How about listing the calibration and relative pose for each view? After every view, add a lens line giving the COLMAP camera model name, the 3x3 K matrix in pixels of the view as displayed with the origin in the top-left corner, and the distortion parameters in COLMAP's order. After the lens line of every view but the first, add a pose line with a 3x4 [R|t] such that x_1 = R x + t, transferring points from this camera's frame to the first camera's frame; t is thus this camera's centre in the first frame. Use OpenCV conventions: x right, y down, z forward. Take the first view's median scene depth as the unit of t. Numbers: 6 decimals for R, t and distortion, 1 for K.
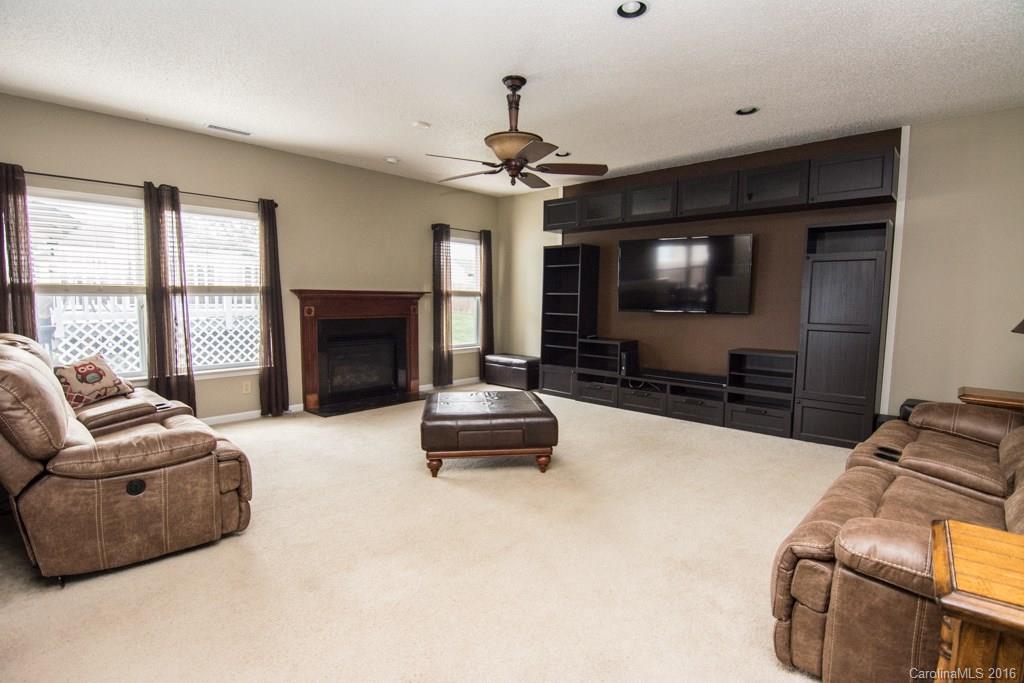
lens RADIAL K [[495.4, 0, 515.2], [0, 495.4, 346.4], [0, 0, 1]] dist [0.000027, -0.016385]
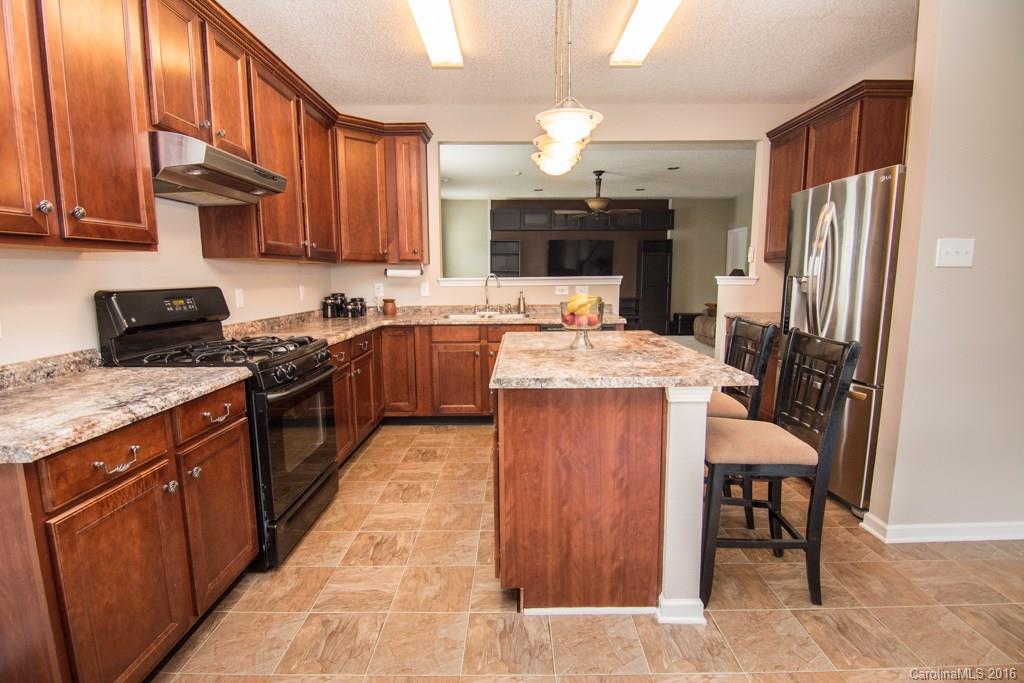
lens RADIAL K [[495.4, 0, 515.2], [0, 495.4, 346.4], [0, 0, 1]] dist [0.000027, -0.016385]
pose [[0.737943, -0.111767, 0.665543, -0.985459], [0.079293, 0.993719, 0.078959, 0.011033], [-0.670188, -0.005494, 0.742171, -0.197197]]
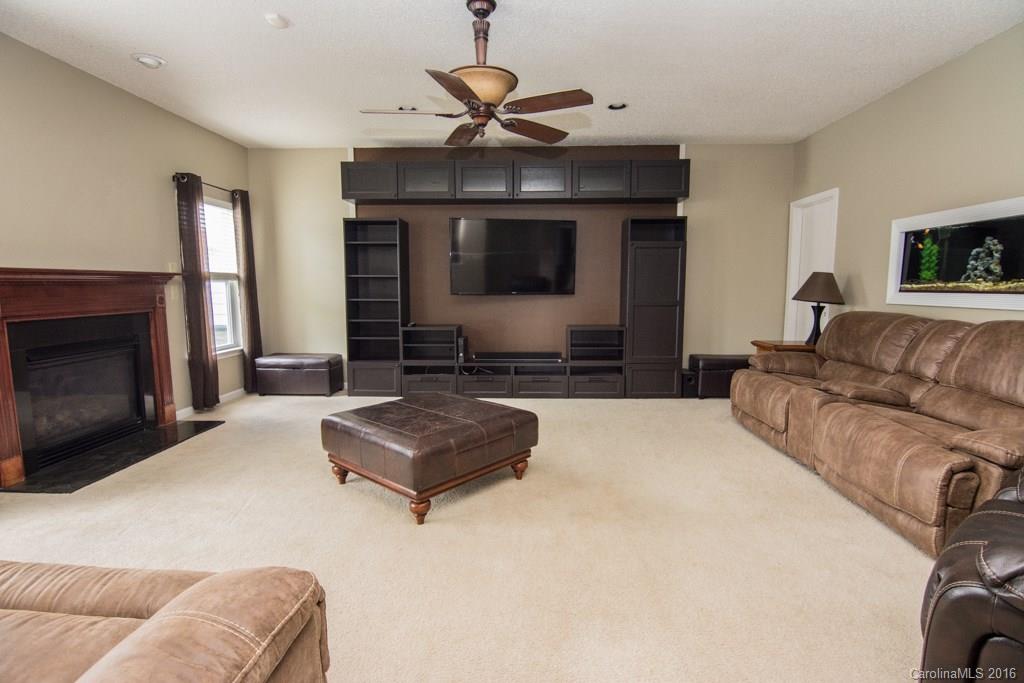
lens RADIAL K [[495.4, 0, 515.2], [0, 495.4, 346.4], [0, 0, 1]] dist [0.000027, -0.016385]
pose [[0.760242, -0.090453, 0.643312, -0.285517], [0.073013, 0.995882, 0.053741, -0.014143], [-0.645524, 0.006114, 0.763715, 0.200737]]
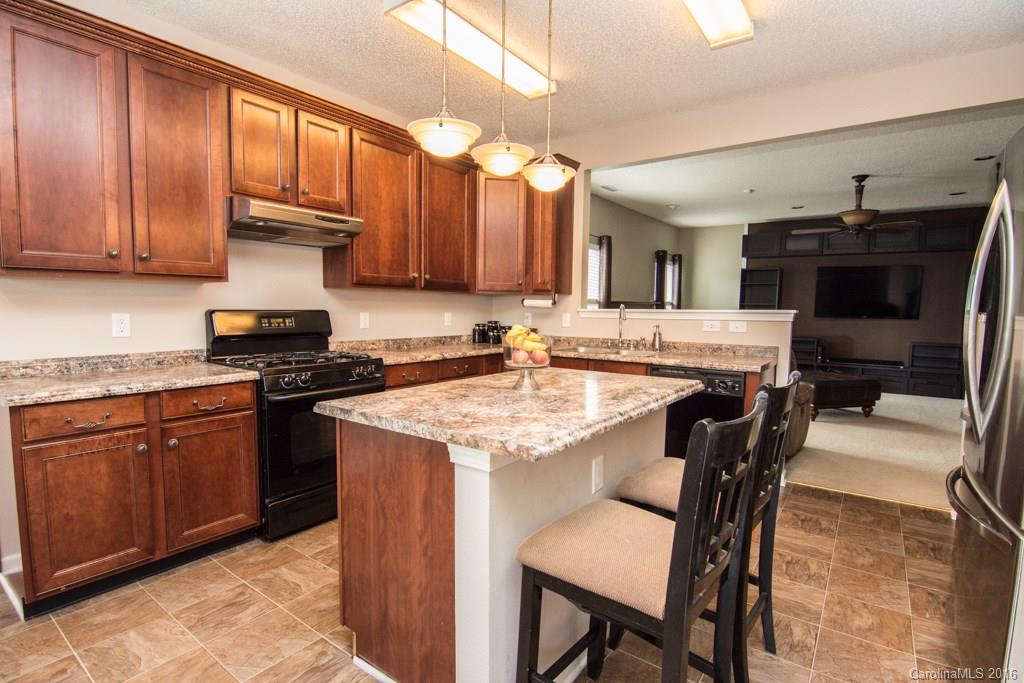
lens RADIAL K [[495.4, 0, 515.2], [0, 495.4, 346.4], [0, 0, 1]] dist [0.000027, -0.016385]
pose [[0.993976, -0.008122, 0.109301, -0.730905], [0.009918, 0.999824, -0.015901, 0.023953], [-0.109152, 0.016889, 0.993882, -0.271350]]
